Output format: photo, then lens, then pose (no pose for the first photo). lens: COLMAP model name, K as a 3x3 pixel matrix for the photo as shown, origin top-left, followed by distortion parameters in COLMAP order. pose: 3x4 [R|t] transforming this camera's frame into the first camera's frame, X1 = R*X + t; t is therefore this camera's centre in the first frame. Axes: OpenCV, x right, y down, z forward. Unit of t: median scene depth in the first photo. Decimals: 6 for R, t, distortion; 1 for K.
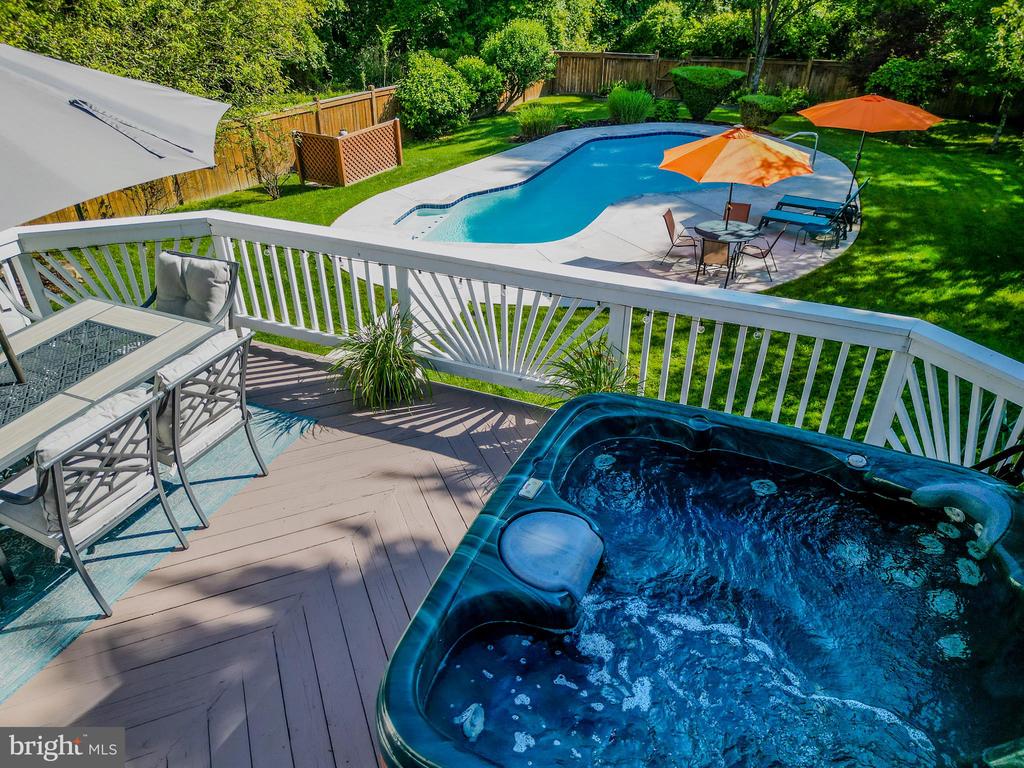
lens RADIAL K [[718.2, 0, 512.0], [0, 718.2, 384.0], [0, 0, 1]] dist [0.107195, -0.135658]
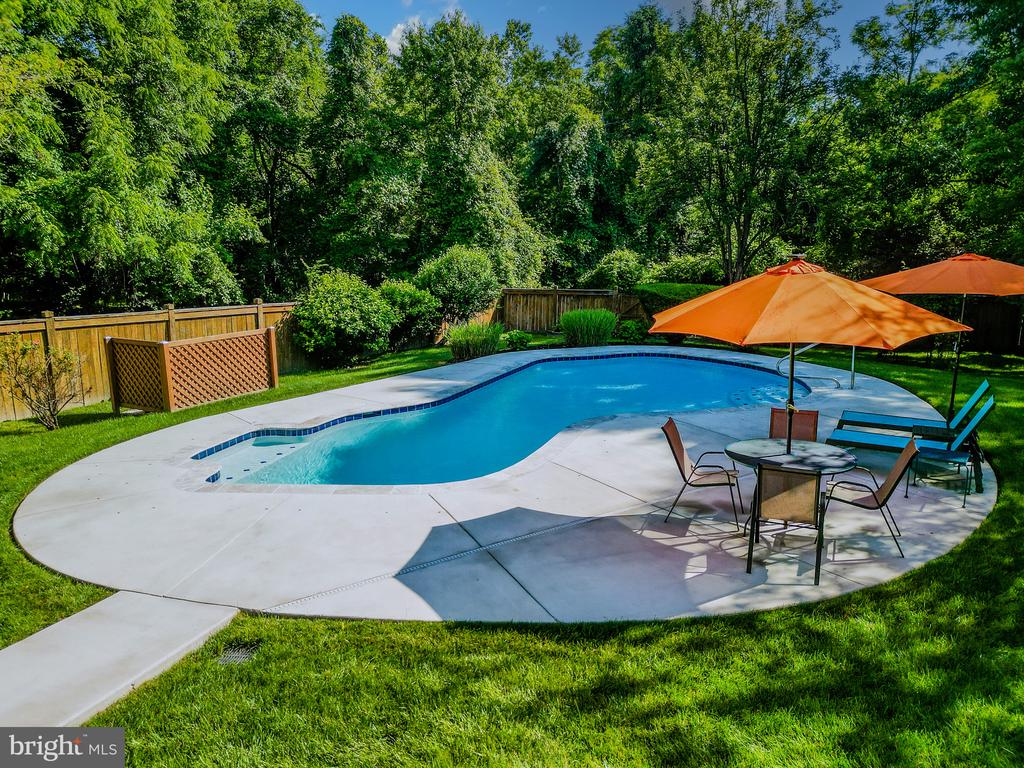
lens RADIAL K [[718.2, 0, 512.0], [0, 718.2, 384.0], [0, 0, 1]] dist [0.107195, -0.135658]
pose [[0.999138, -0.001314, 0.041501, 0.044496], [0.015783, 0.936502, -0.350306, -0.045674], [-0.038406, 0.350659, 0.935715, 0.284382]]
